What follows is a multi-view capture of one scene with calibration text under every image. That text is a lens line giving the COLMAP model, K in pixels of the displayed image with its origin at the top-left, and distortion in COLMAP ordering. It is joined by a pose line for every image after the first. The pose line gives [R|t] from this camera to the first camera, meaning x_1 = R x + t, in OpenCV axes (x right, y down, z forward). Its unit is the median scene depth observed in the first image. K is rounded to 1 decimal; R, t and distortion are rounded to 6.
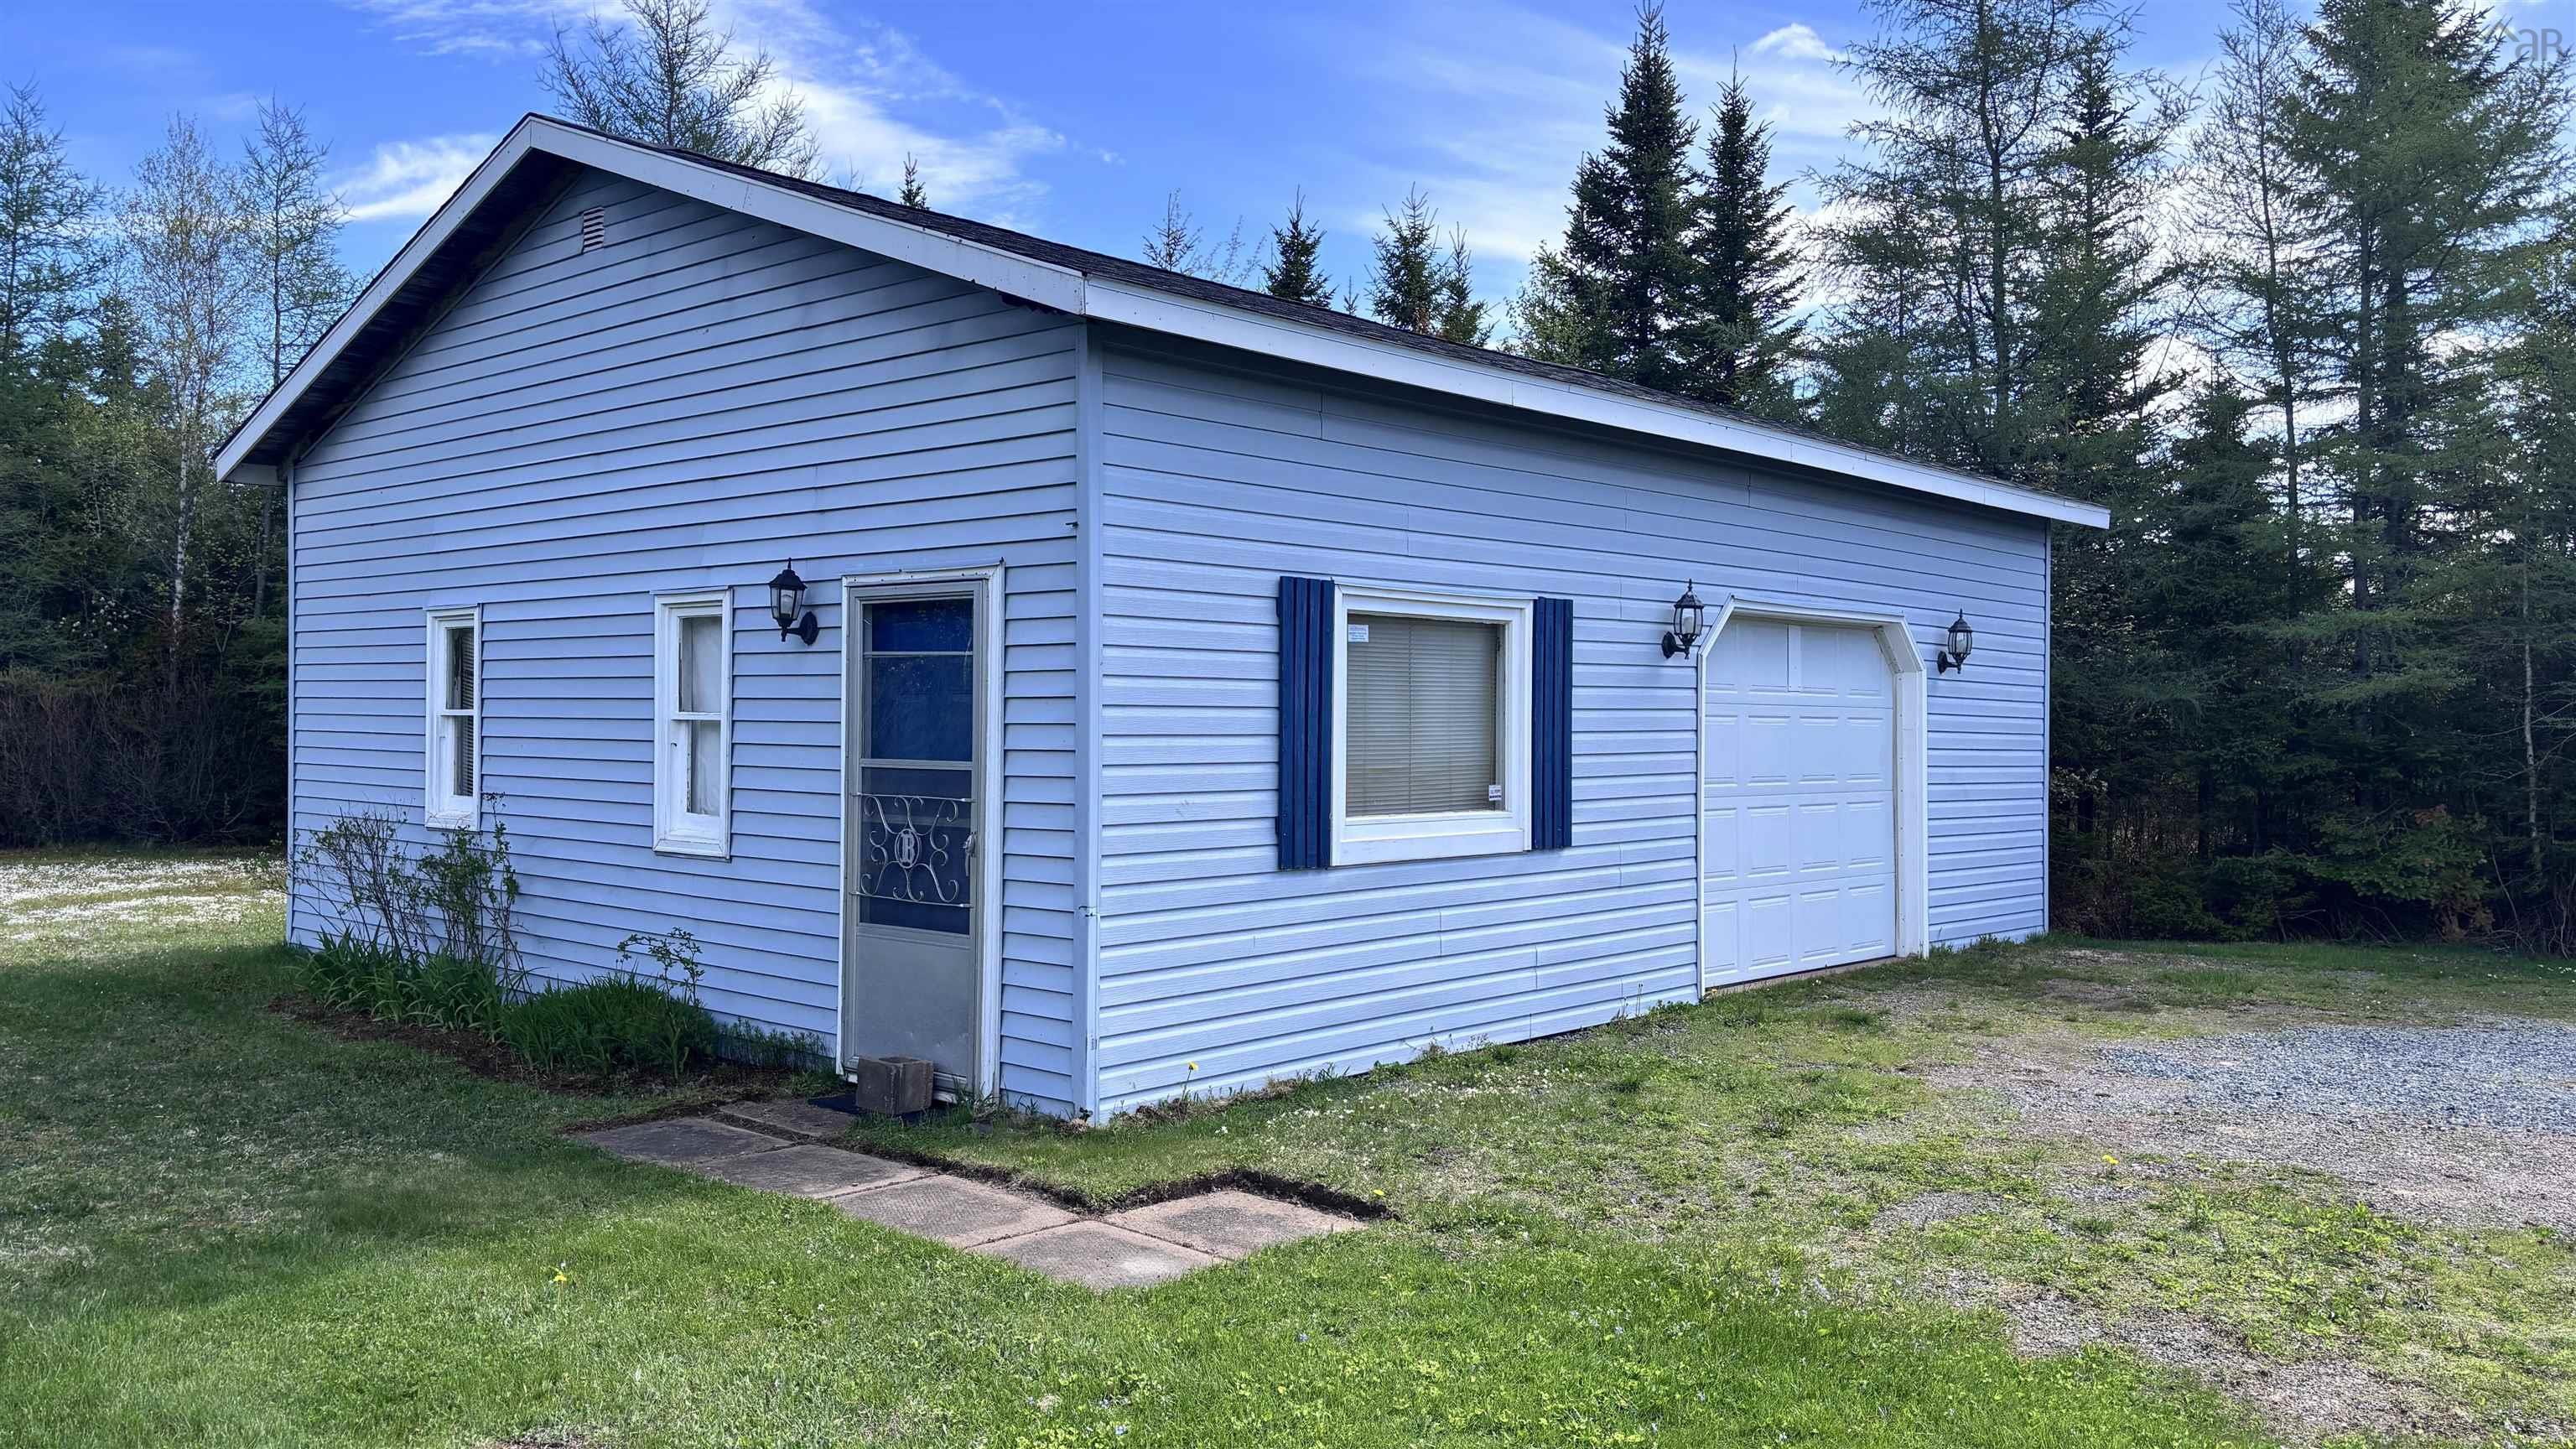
lens RADIAL K [[1983.7, 0, 1286.7], [0, 1983.7, 720.1], [0, 0, 1]] dist [0.015767, 0.000337]
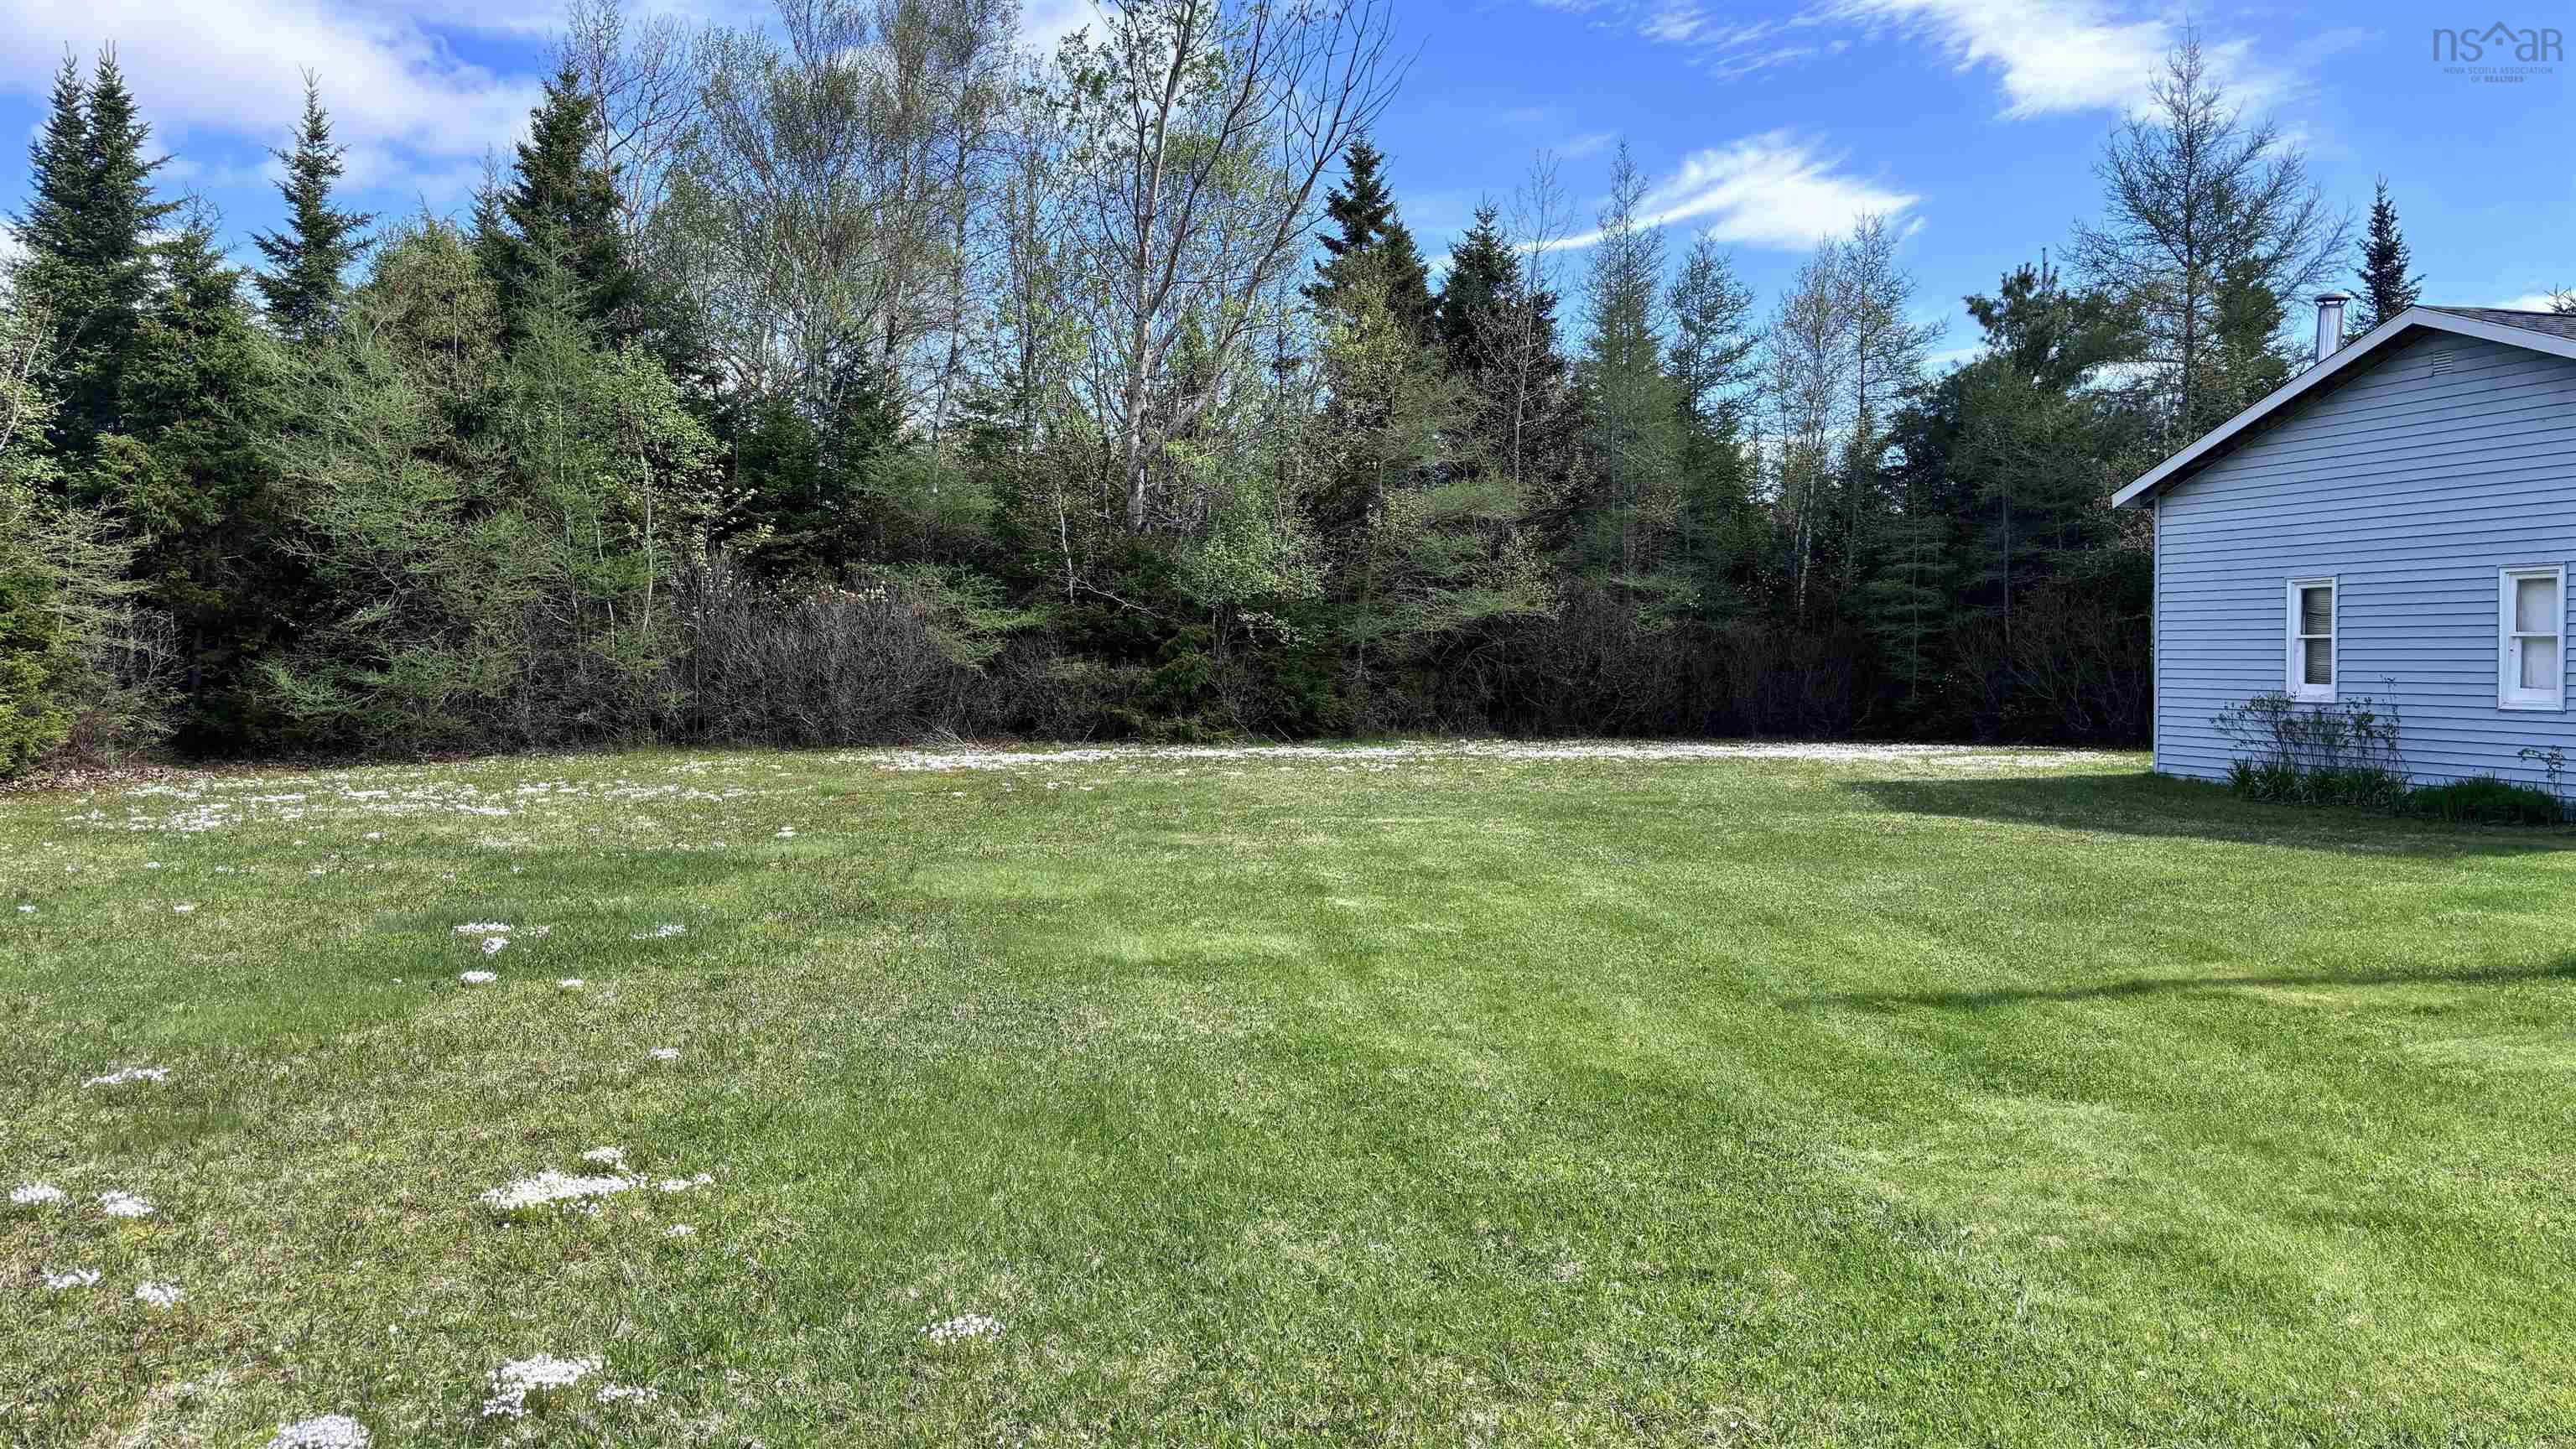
lens RADIAL K [[1983.7, 0, 1288.7], [0, 1983.7, 730.5], [0, 0, 1]] dist [0.015767, 0.000337]
pose [[0.830731, 0.006946, -0.556631, -0.186156], [0.011597, 0.999489, 0.029780, 0.015325], [0.556553, -0.031195, 0.830226, -0.943260]]
